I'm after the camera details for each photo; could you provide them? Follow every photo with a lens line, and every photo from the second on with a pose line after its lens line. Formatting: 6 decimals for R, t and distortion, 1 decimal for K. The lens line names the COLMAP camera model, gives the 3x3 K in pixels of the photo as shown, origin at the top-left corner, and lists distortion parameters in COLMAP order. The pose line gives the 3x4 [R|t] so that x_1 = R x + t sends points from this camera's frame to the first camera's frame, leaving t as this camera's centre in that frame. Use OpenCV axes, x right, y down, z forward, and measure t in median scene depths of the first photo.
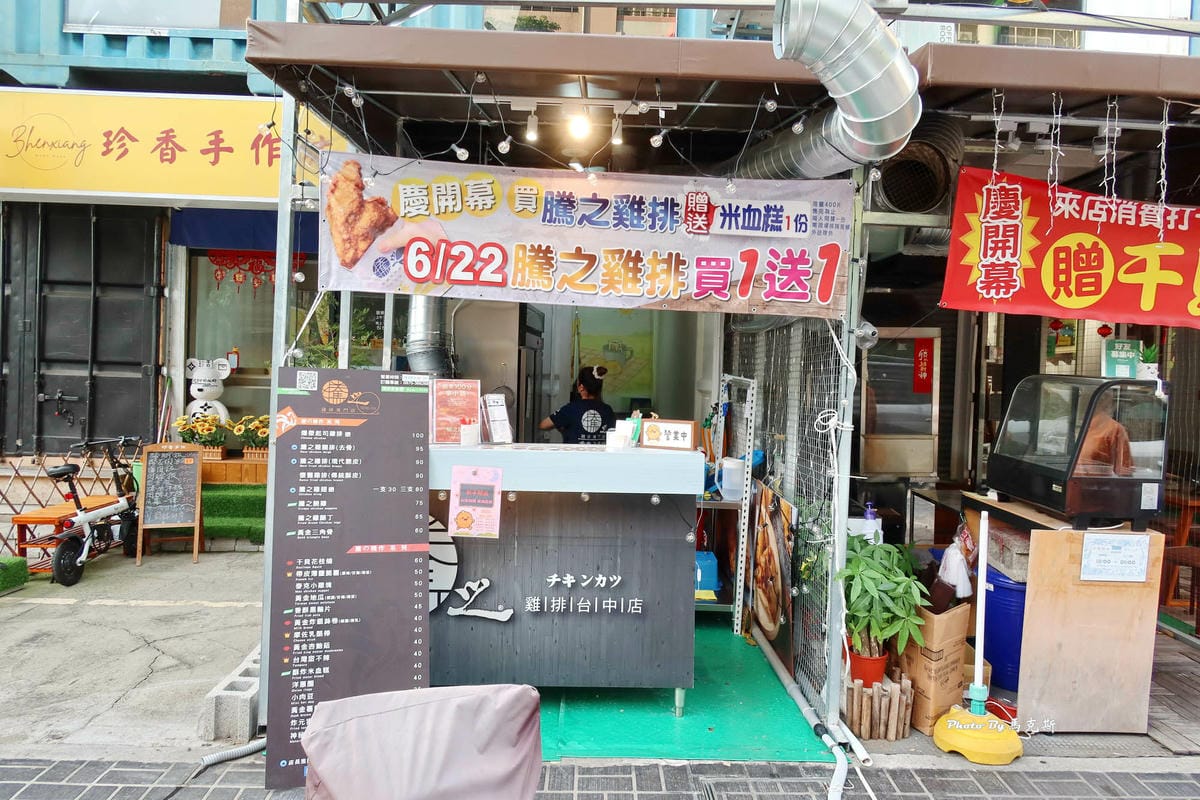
lens RADIAL K [[841.3, 0, 602.0], [0, 841.3, 401.1], [0, 0, 1]] dist [-0.000929, -0.001896]
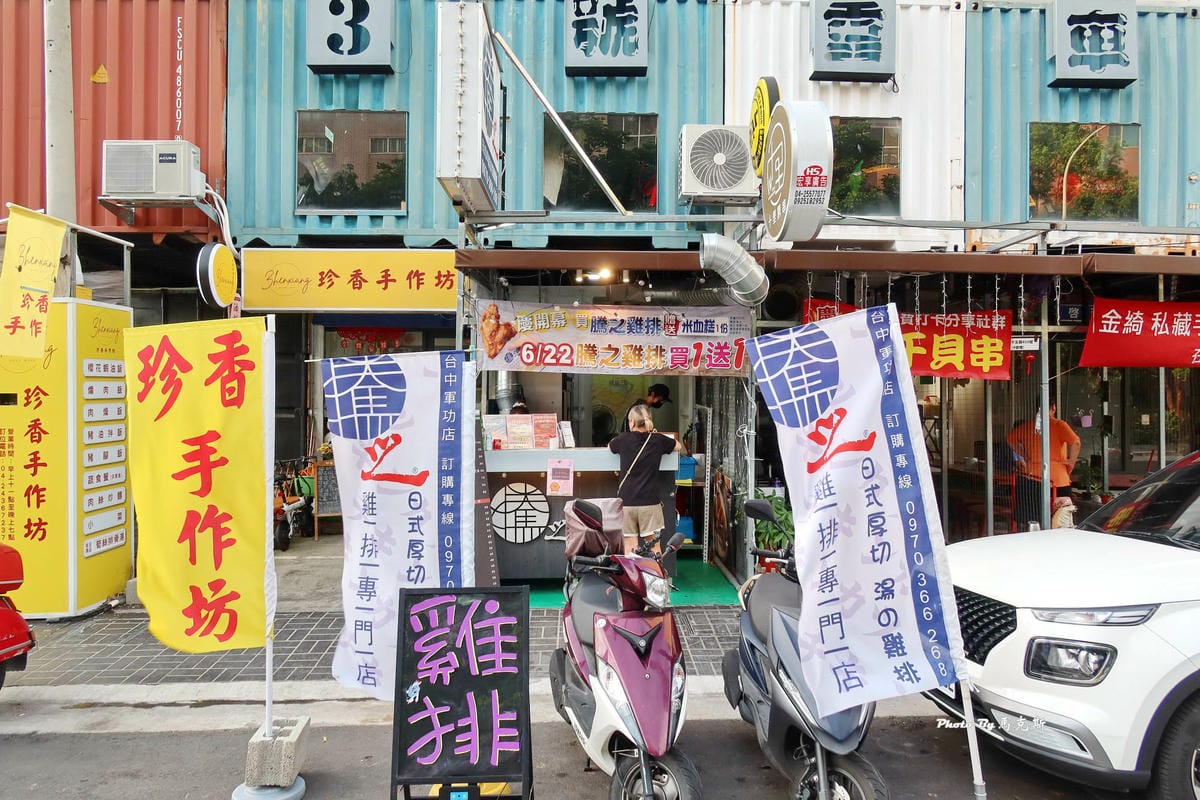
lens RADIAL K [[841.3, 0, 597.2], [0, 841.3, 402.5], [0, 0, 1]] dist [-0.000929, -0.001896]
pose [[0.999594, -0.028451, -0.001353, -0.056417], [0.028401, 0.999183, -0.028742, 0.006003], [0.002169, 0.028692, 0.999586, -0.915302]]
